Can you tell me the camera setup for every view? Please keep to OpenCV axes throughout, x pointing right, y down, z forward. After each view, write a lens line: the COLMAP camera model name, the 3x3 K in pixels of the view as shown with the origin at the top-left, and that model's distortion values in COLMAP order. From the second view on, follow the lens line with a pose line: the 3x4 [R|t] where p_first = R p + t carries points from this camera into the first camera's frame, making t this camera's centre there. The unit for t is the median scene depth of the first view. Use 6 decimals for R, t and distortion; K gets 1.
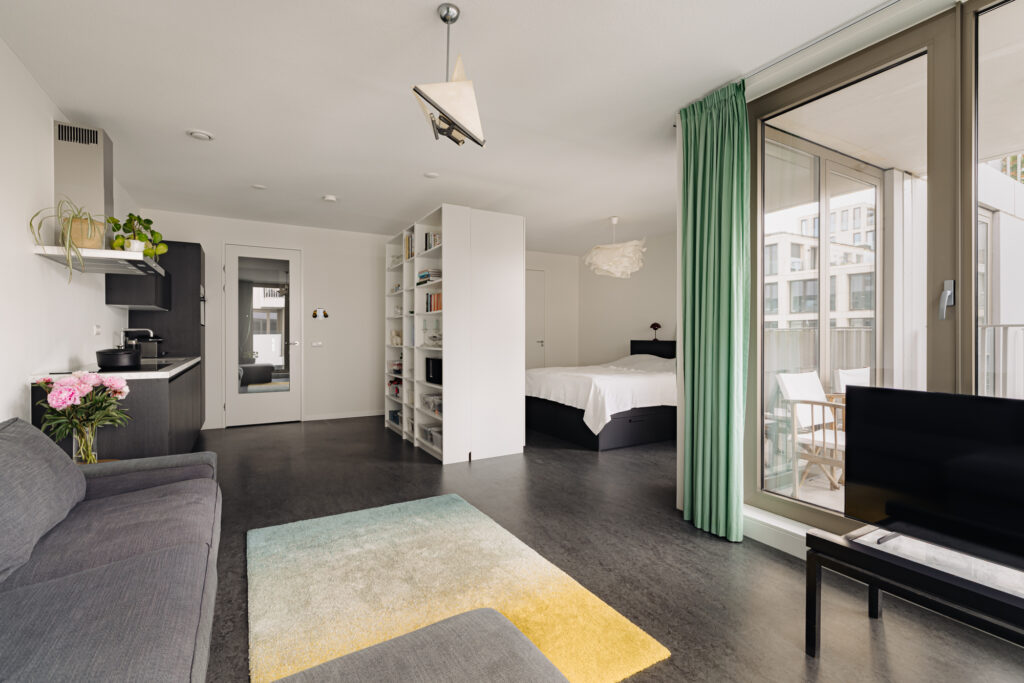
lens RADIAL K [[456.6, 0, 512.6], [0, 456.6, 334.8], [0, 0, 1]] dist [-0.002981, 0.000058]
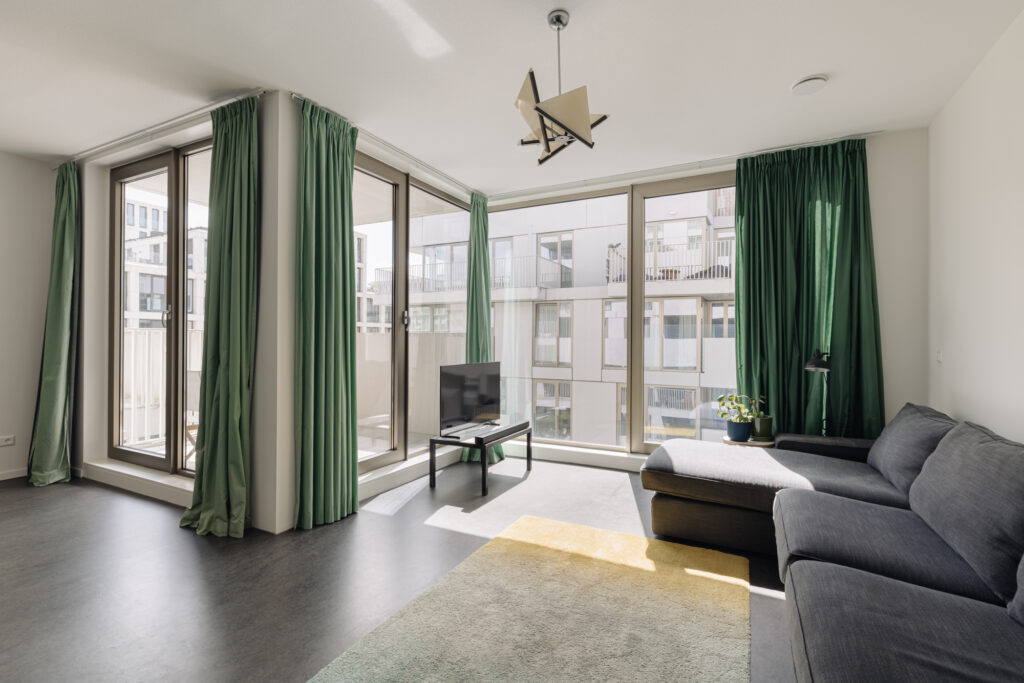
lens RADIAL K [[467.0, 0, 509.5], [0, 467.0, 339.2], [0, 0, 1]] dist [-0.002109, -0.000024]
pose [[-0.536911, -0.001785, 0.843637, -0.495985], [-0.007385, 0.999969, -0.002584, 0.001493], [-0.843606, -0.007618, -0.536908, 0.853552]]
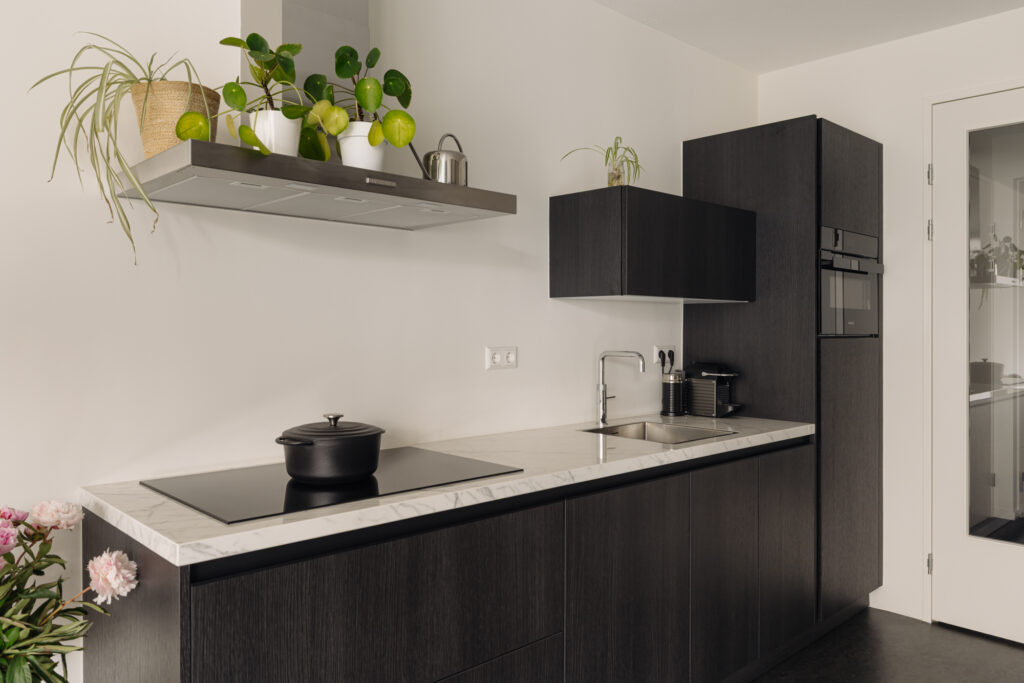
lens RADIAL K [[768.0, 0, 506.2], [0, 768.0, 333.9], [0, 0, 1]] dist [0.010167, 0.005146]
pose [[0.210673, 0.008610, -0.977519, -0.159645], [-0.003181, 0.999962, 0.008122, -0.037718], [0.977552, 0.001399, 0.210692, 0.801390]]
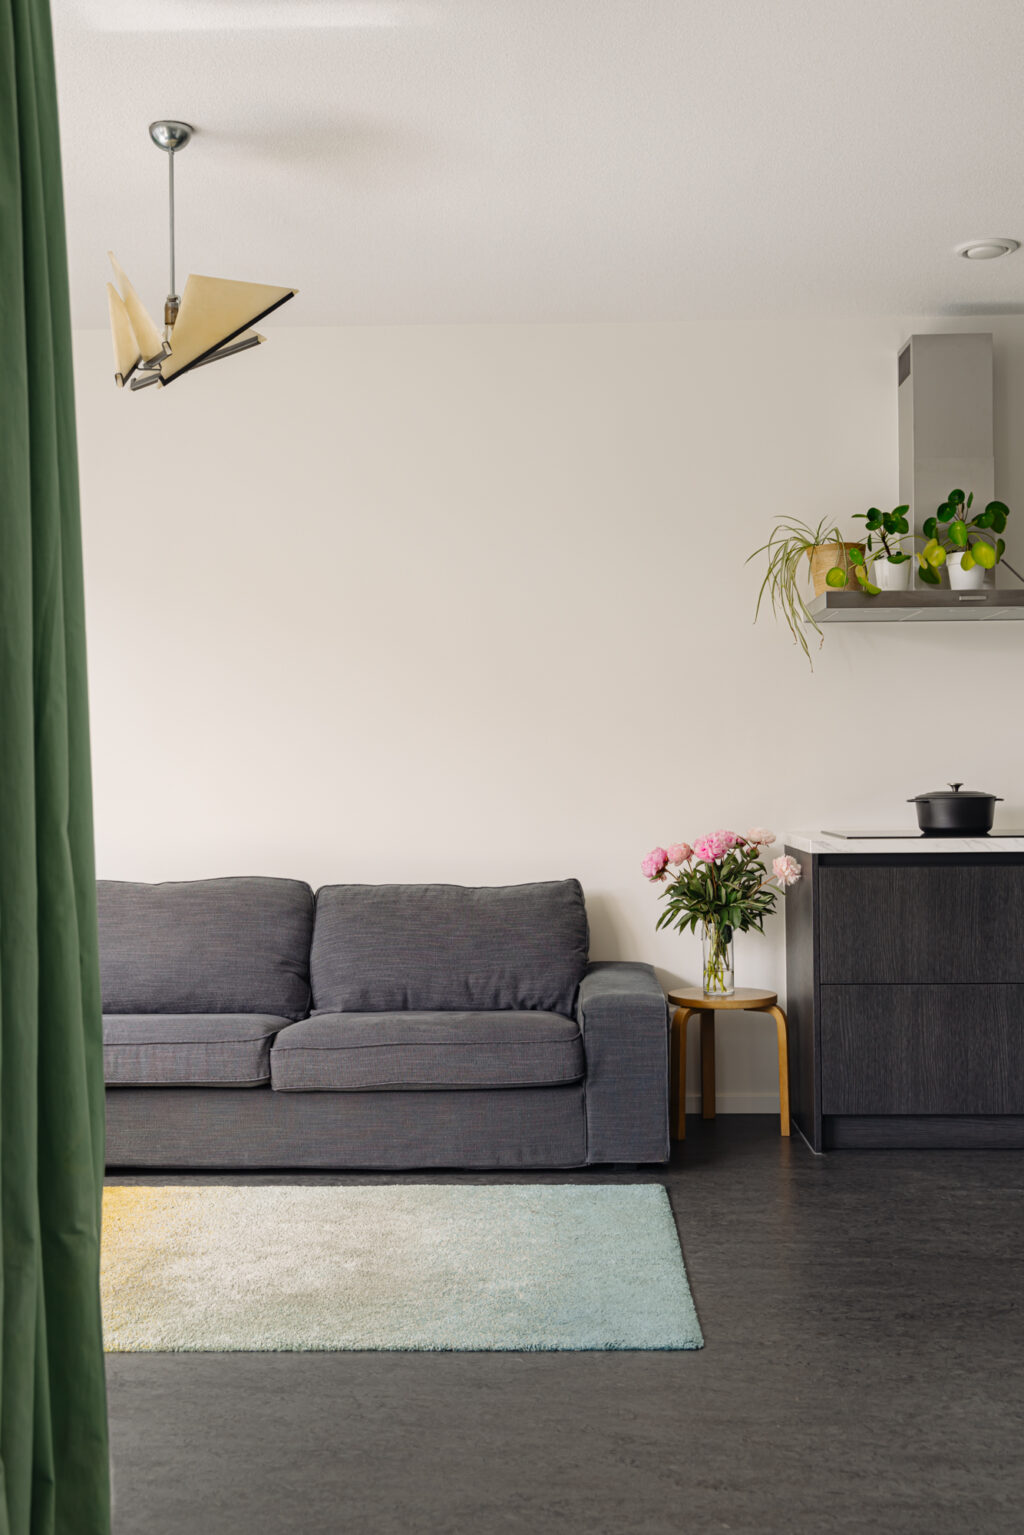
lens RADIAL K [[1760.6, 0, 509.6], [0, 1760.6, 764.8], [0, 0, 1]] dist [0.037513, 0.000000]
pose [[-0.526089, 0.003495, -0.850422, 0.681382], [0.009185, 0.999957, -0.001573, 0.001234], [0.850380, -0.008639, -0.526099, 1.217067]]
